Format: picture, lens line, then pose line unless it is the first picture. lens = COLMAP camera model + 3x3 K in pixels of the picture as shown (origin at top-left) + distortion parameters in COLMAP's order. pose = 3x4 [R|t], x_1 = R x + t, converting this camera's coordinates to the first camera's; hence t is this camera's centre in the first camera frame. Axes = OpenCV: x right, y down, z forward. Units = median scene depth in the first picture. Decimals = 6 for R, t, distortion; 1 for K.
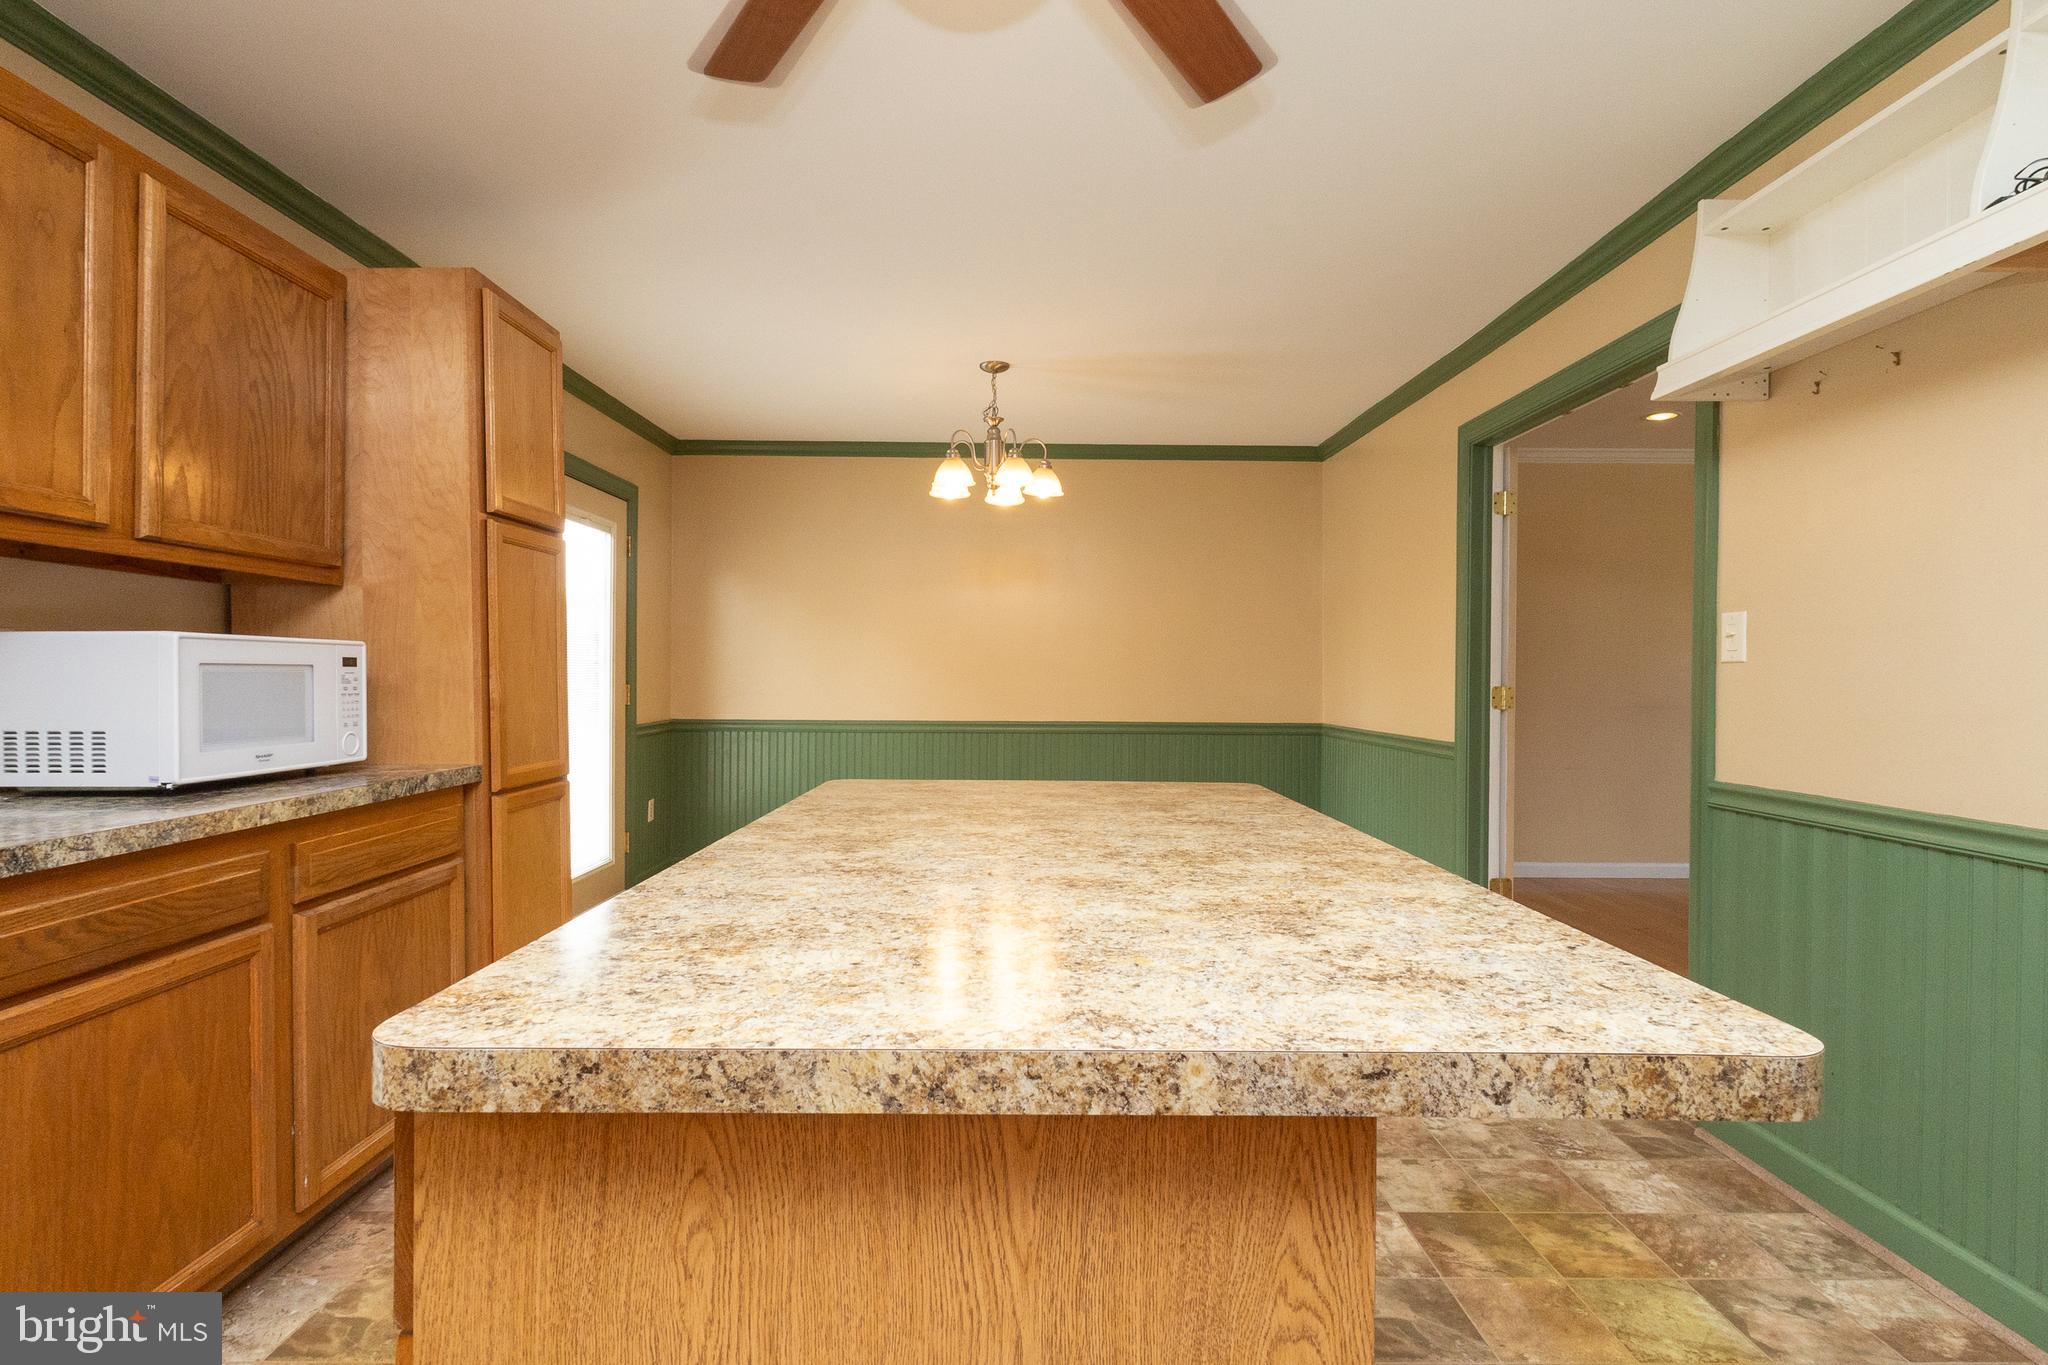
lens RADIAL K [[963.3, 0, 1003.9], [0, 963.3, 690.0], [0, 0, 1]] dist [0.001094, -0.000715]
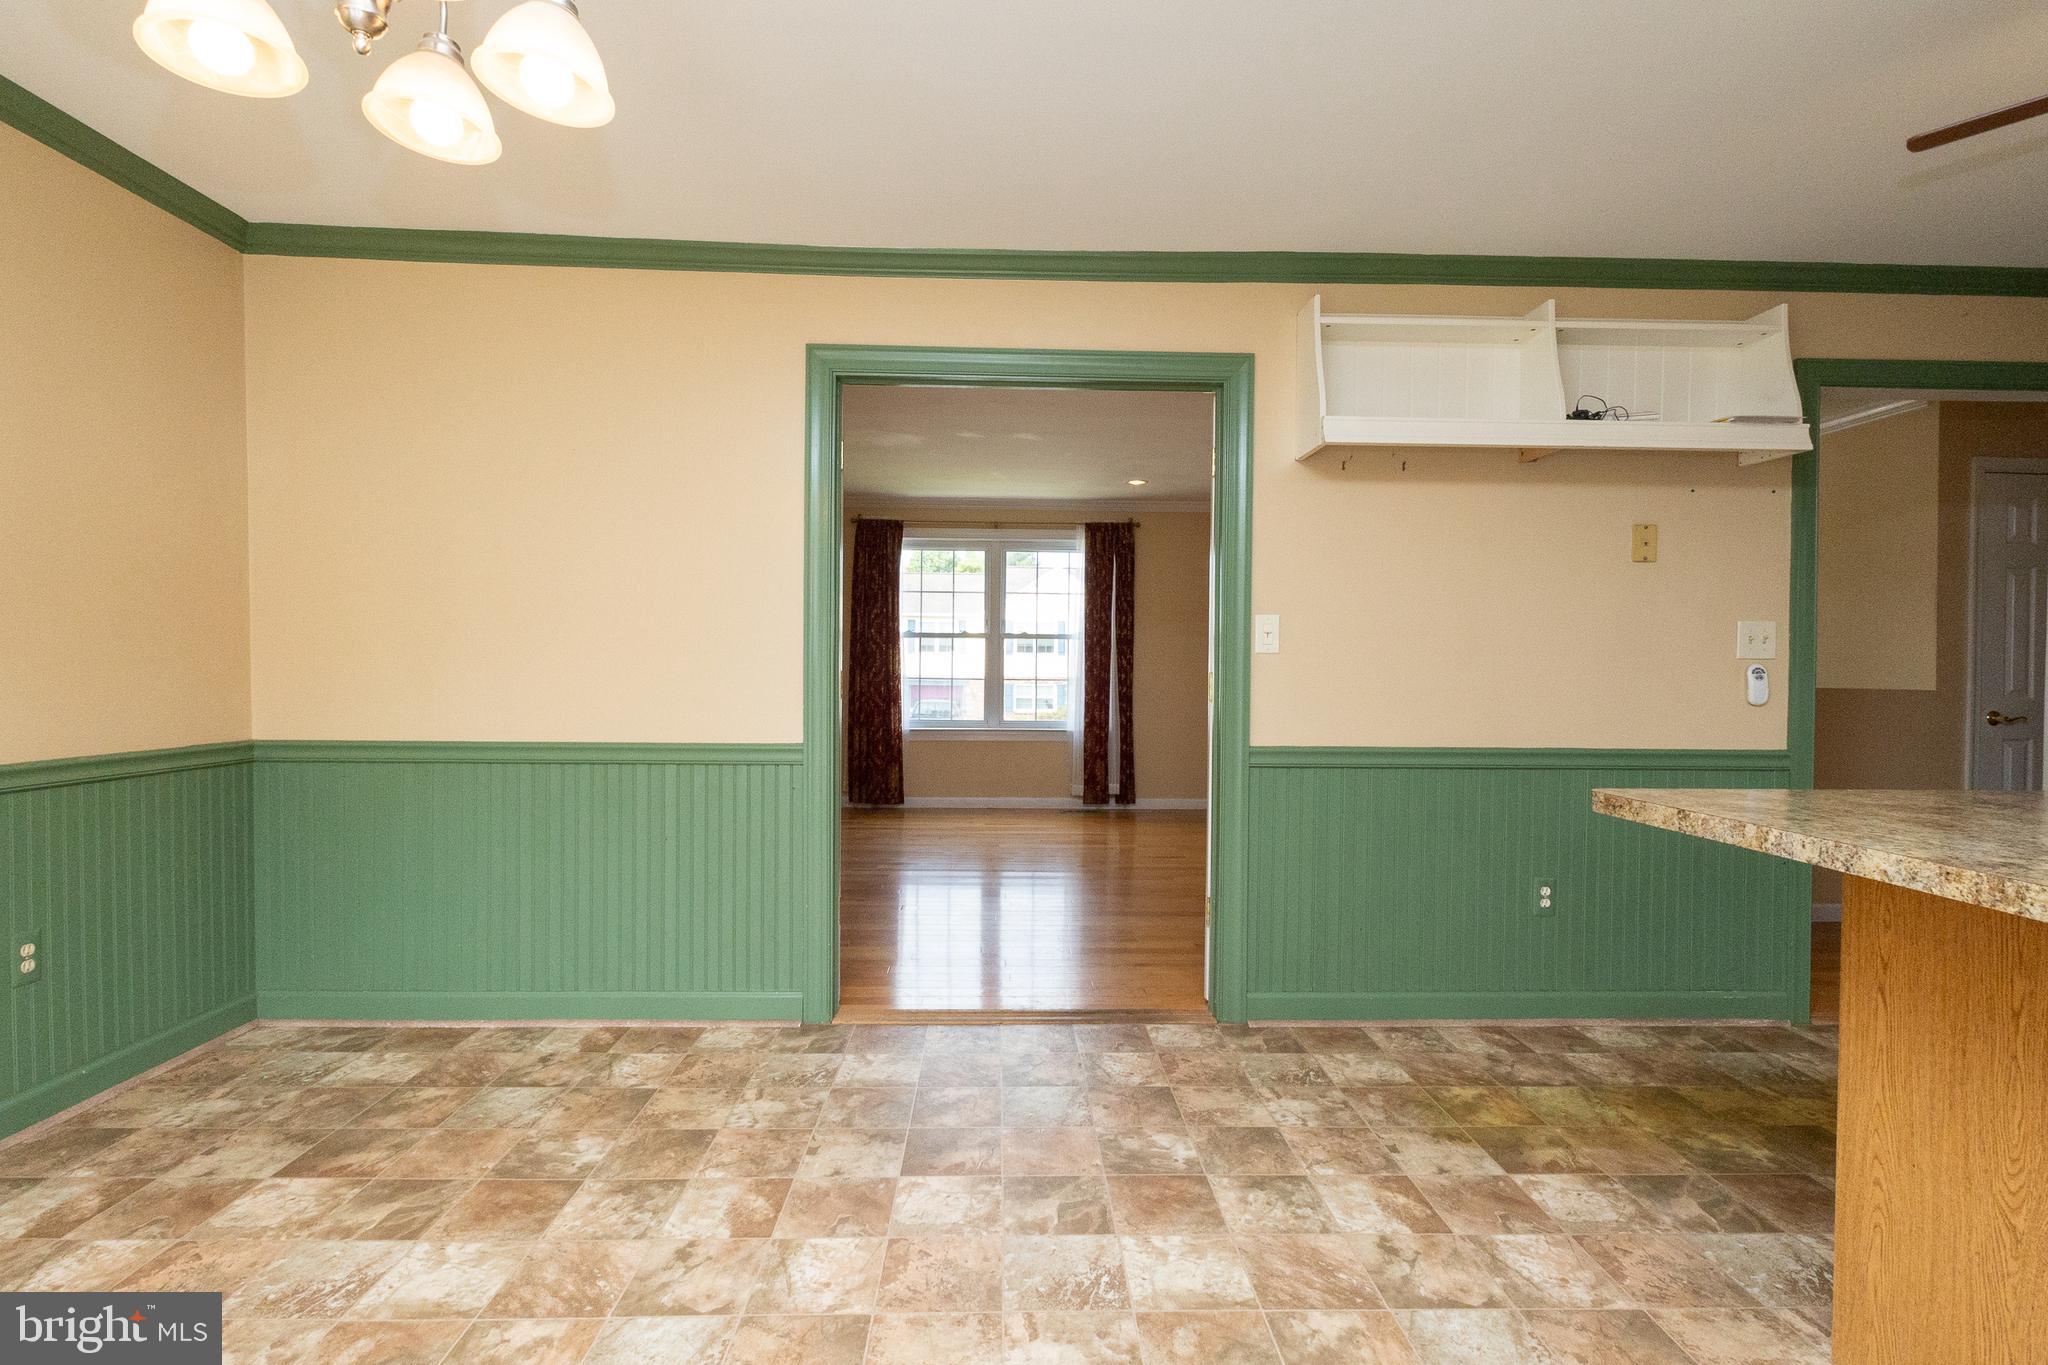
lens RADIAL K [[963.3, 0, 1025.7], [0, 963.3, 684.7], [0, 0, 1]] dist [0.001094, -0.000715]
pose [[-0.041289, -0.024569, 0.998845, -0.574140], [0.003161, 0.999689, 0.024721, -0.022588], [-0.999142, 0.004178, -0.041198, 1.473445]]
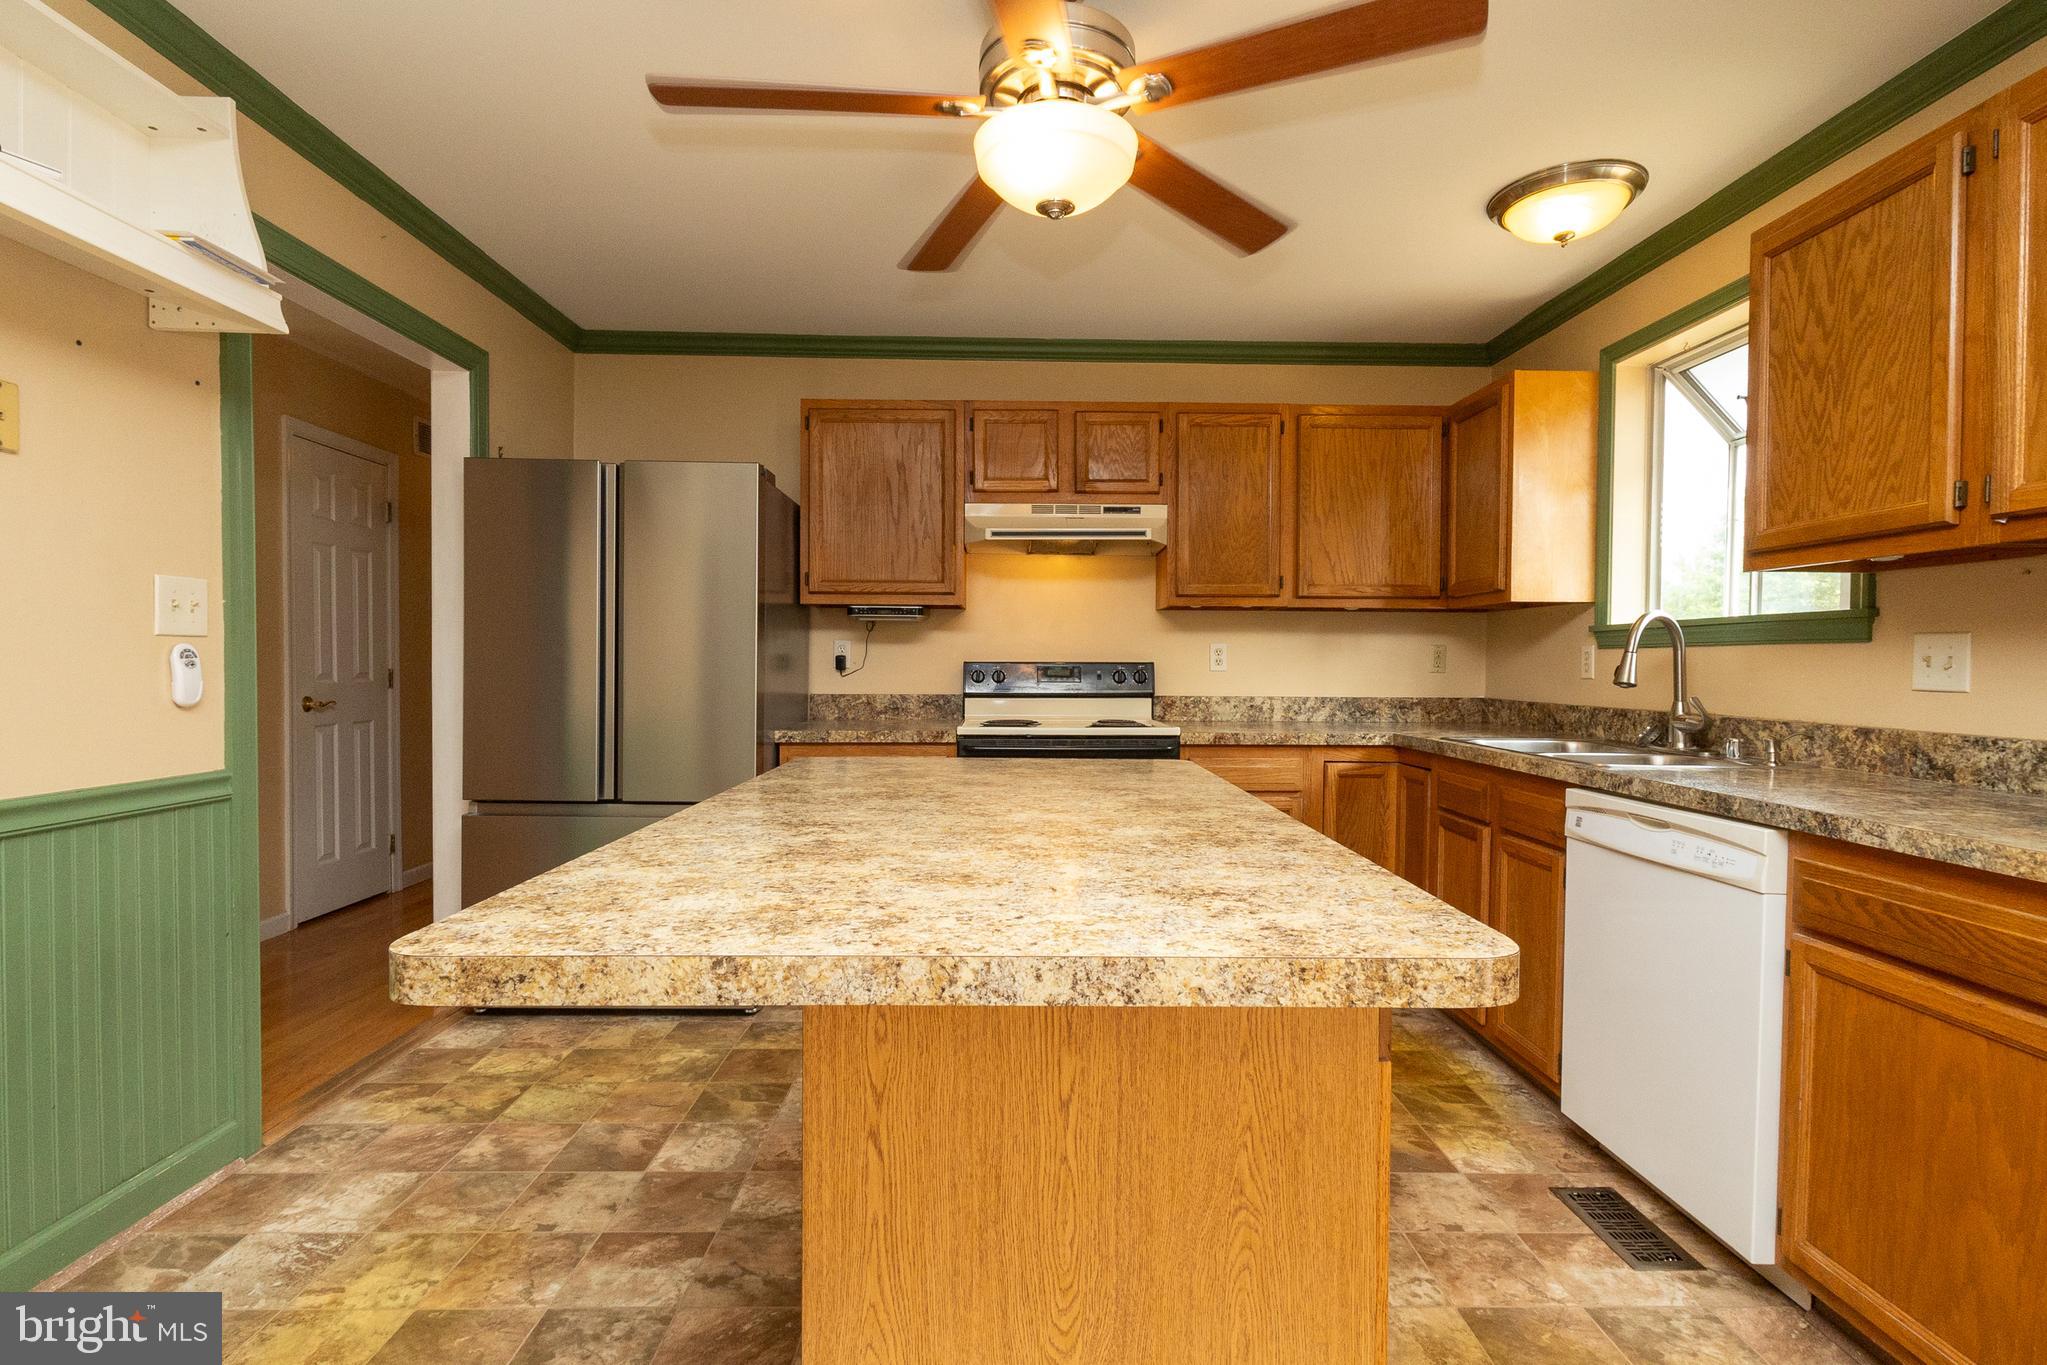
lens RADIAL K [[962.8, 0, 1040.9], [0, 962.8, 684.7], [0, 0, 1]] dist [0.001094, -0.000715]
pose [[-0.999142, -0.014004, -0.038966, 0.023446], [-0.015277, 0.999353, 0.032567, -0.016987], [0.038485, 0.033134, -0.998710, 1.290359]]
